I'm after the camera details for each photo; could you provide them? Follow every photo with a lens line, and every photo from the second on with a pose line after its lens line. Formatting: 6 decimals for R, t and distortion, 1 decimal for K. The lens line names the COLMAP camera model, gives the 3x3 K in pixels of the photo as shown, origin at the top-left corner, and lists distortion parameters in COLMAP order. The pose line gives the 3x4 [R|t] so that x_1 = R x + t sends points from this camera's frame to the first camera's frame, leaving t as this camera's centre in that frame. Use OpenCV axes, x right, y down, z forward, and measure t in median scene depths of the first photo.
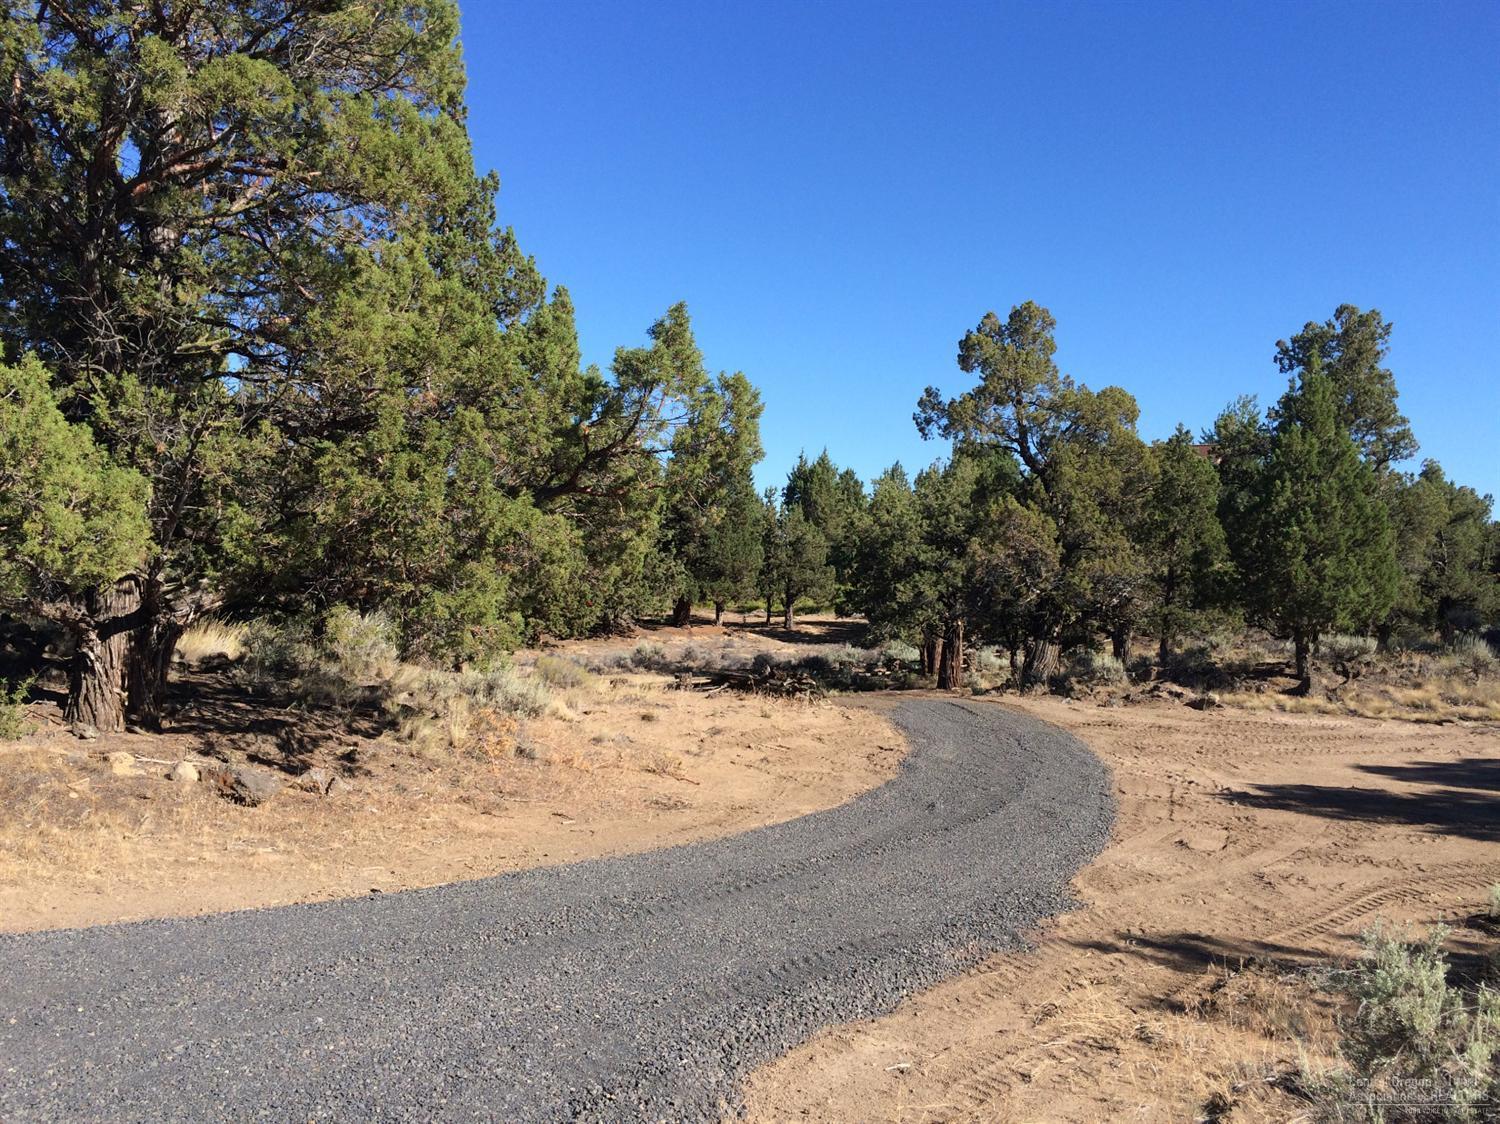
lens RADIAL K [[1282.0, 0, 746.6], [0, 1282.0, 560.4], [0, 0, 1]] dist [0.054198, -0.001575]
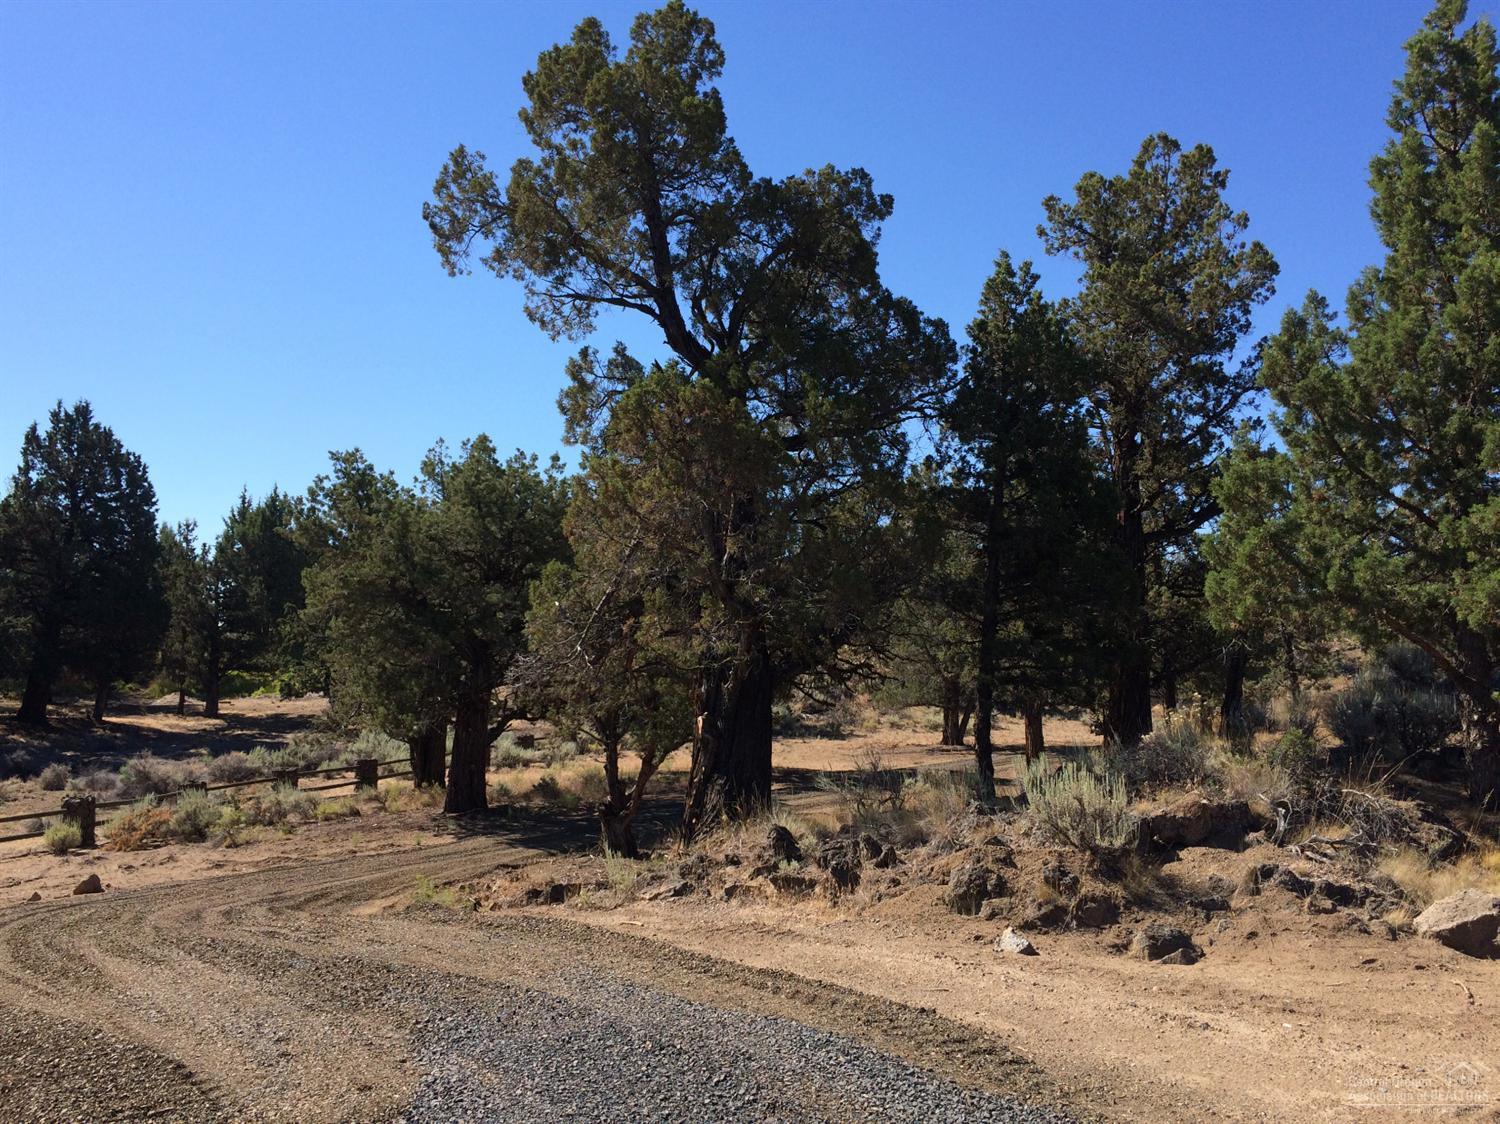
lens RADIAL K [[1282.0, 0, 745.7], [0, 1282.0, 555.4], [0, 0, 1]] dist [0.054198, -0.001575]
pose [[0.920371, 0.016185, 0.390711, 0.060806], [0.009769, 0.997880, -0.064348, 0.031528], [-0.390924, 0.063041, 0.918261, 0.561720]]
